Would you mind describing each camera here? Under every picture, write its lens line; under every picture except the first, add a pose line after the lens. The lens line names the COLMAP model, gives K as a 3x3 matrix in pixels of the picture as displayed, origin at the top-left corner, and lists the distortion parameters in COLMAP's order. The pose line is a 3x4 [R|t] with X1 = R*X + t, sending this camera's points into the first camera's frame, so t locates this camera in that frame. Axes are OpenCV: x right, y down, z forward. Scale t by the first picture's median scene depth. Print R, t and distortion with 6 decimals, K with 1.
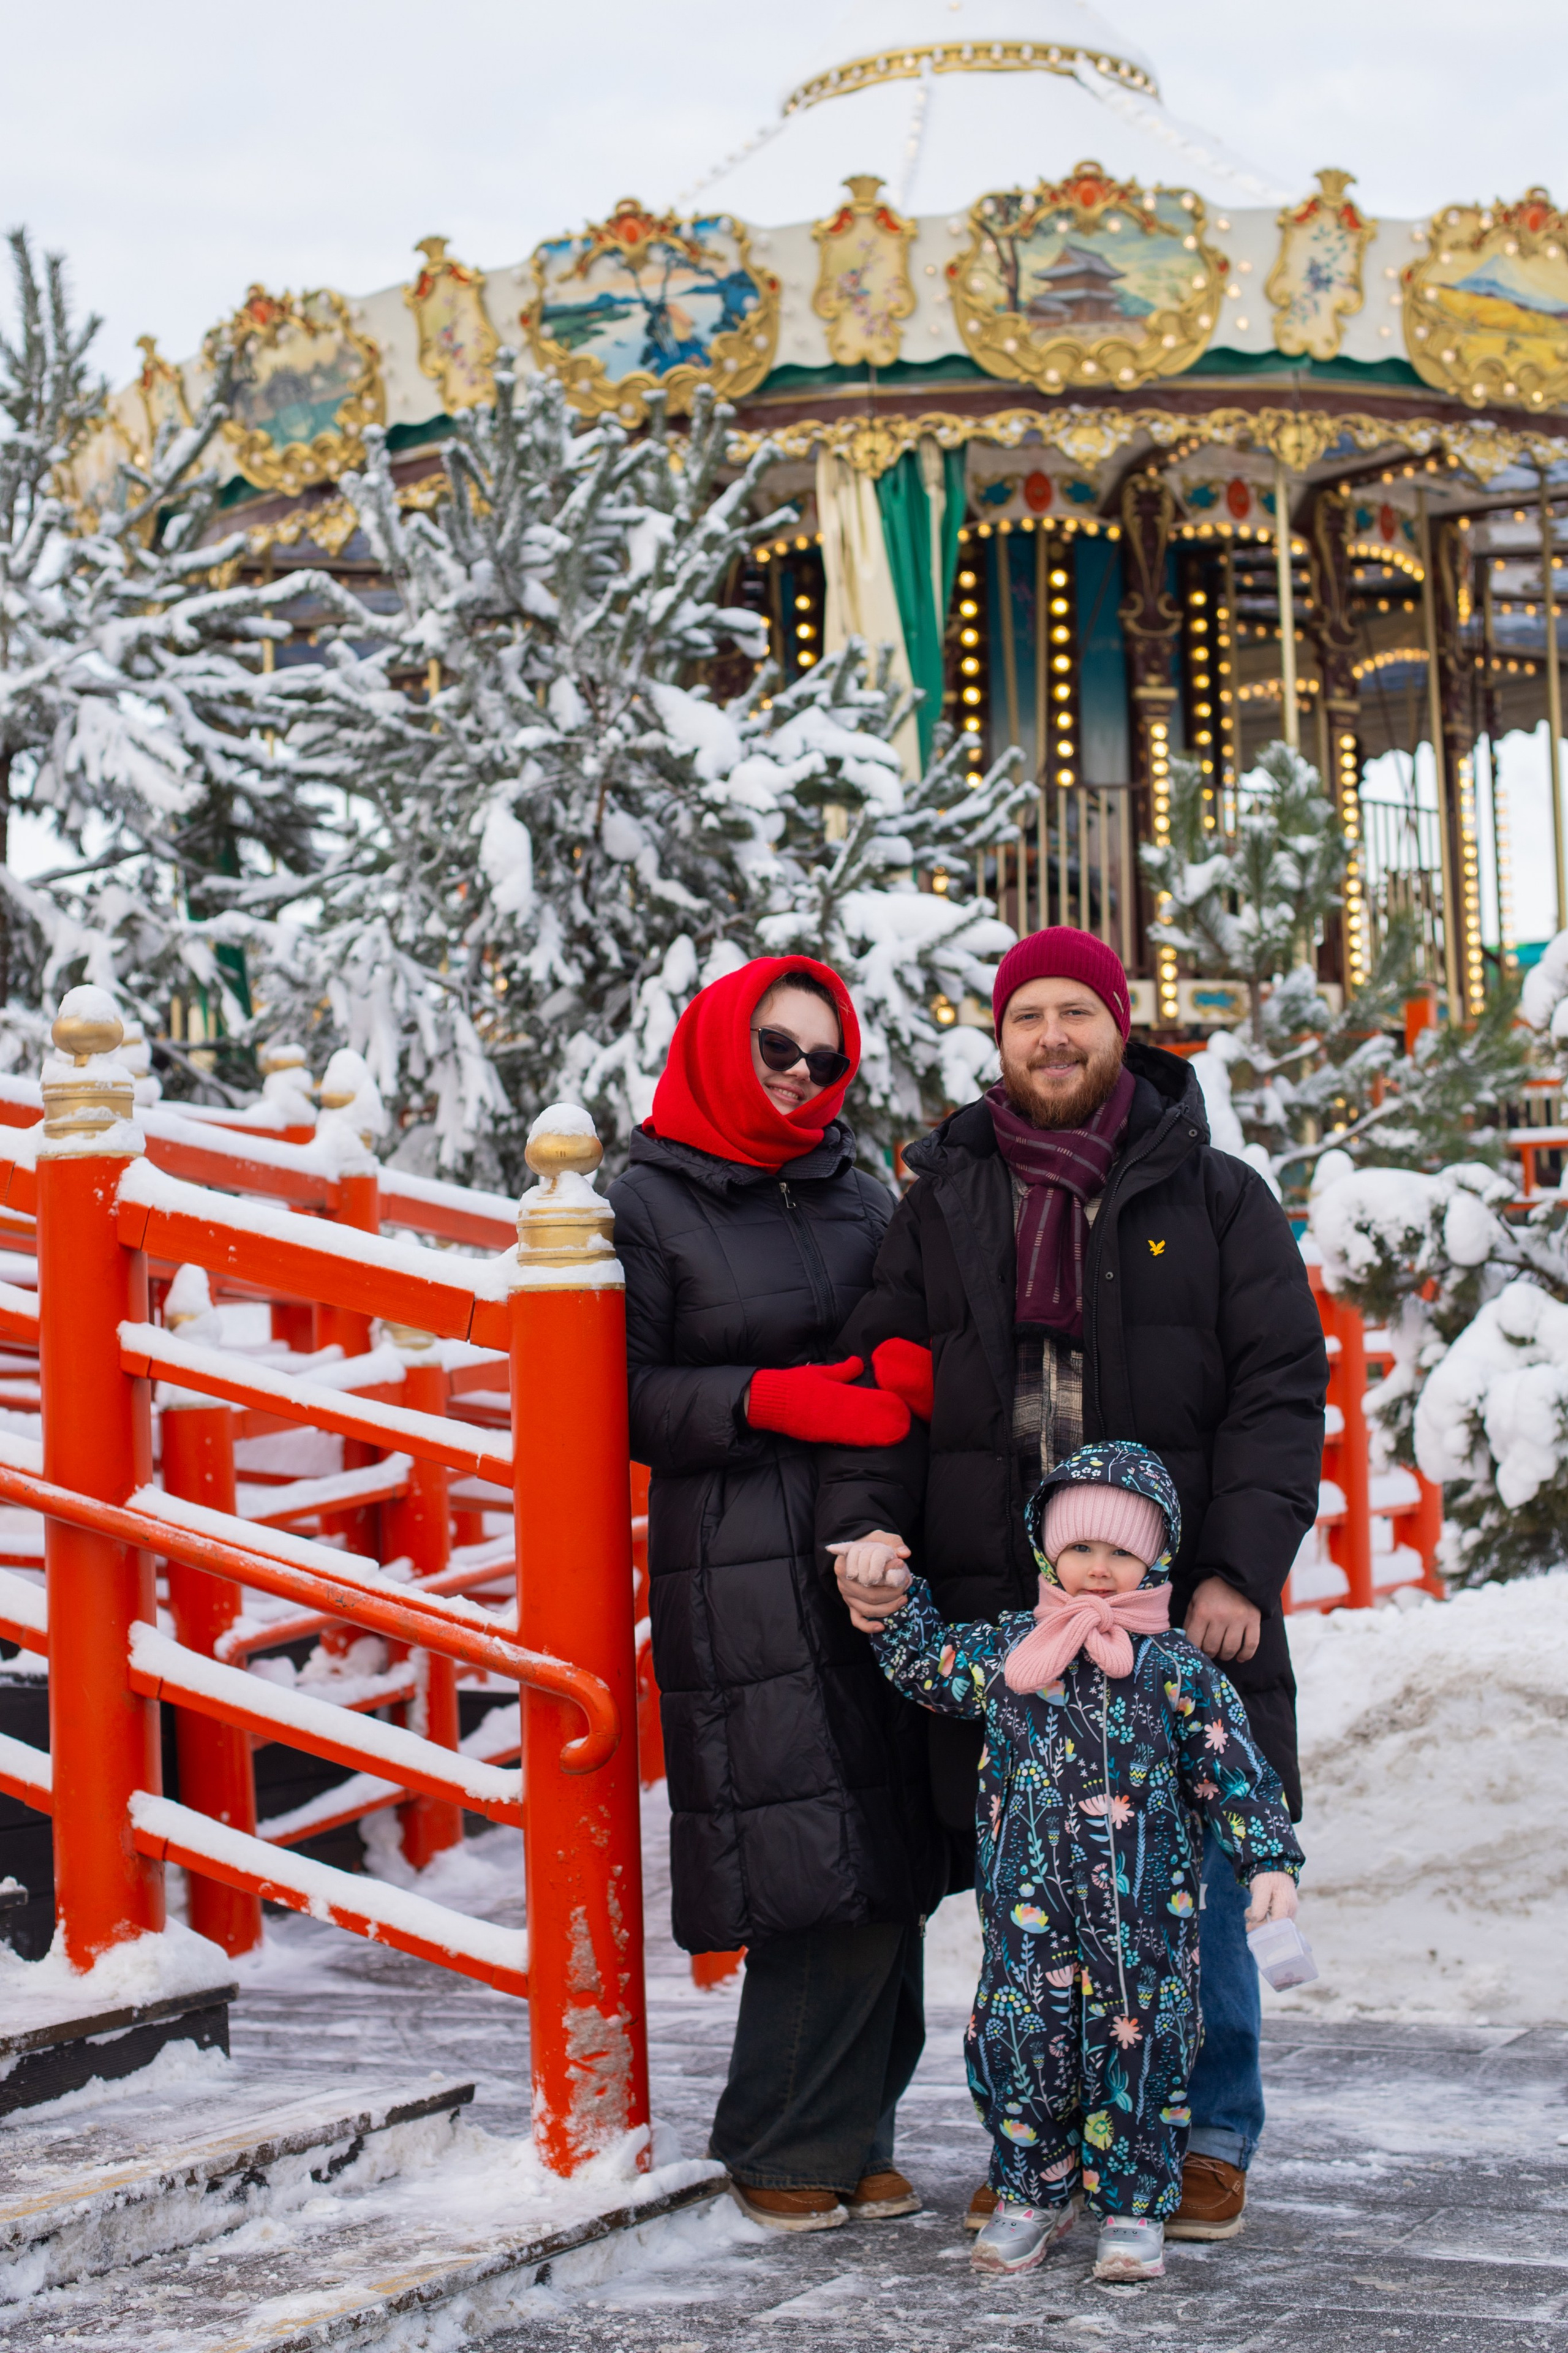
lens RADIAL K [[3460.0, 0, 784.0], [0, 3460.0, 1176.5], [0, 0, 1]] dist [-0.123004, 0.026514]
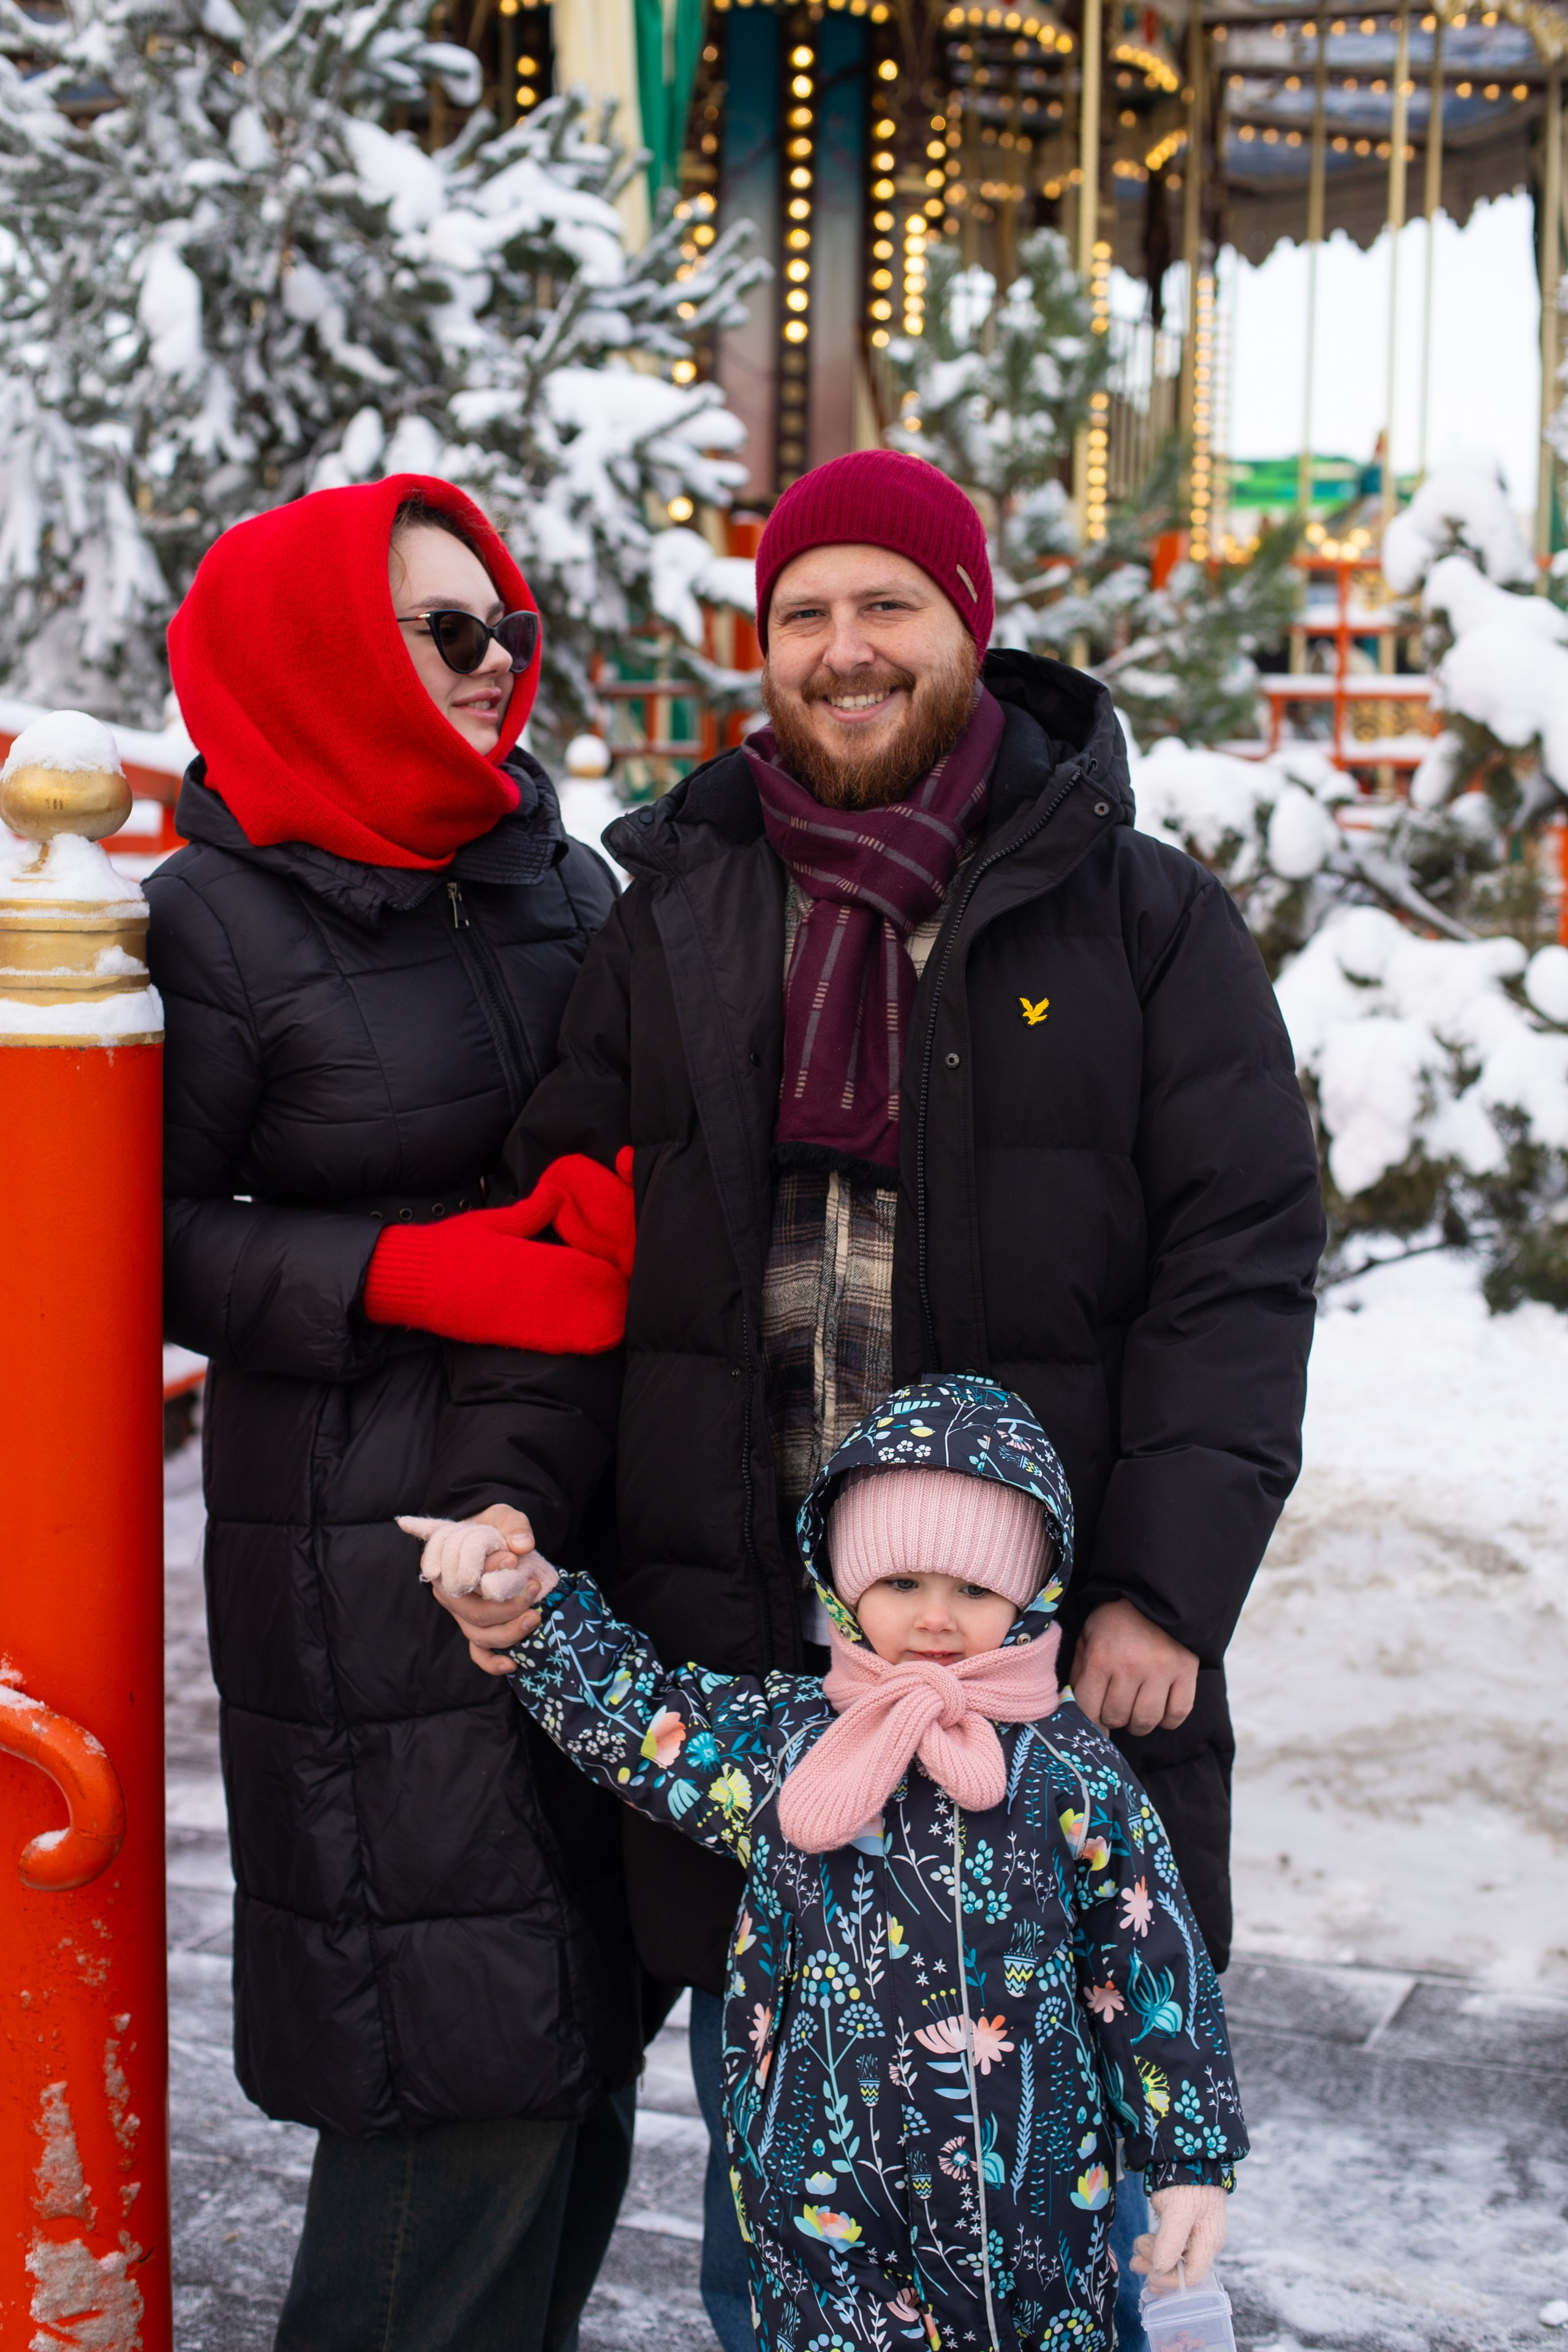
lens RADIAL K [[3359.7, 0, 784.0], [0, 3359.7, 1176.0], [0, 0, 1]] dist [-0.143014, 0.076511]
pose [[0.994362, 0.040092, 0.098165, 0.000930], [-0.054614, 0.987171, 0.150036, -0.009485], [-0.090890, -0.154551, 0.983795, 0.118927]]
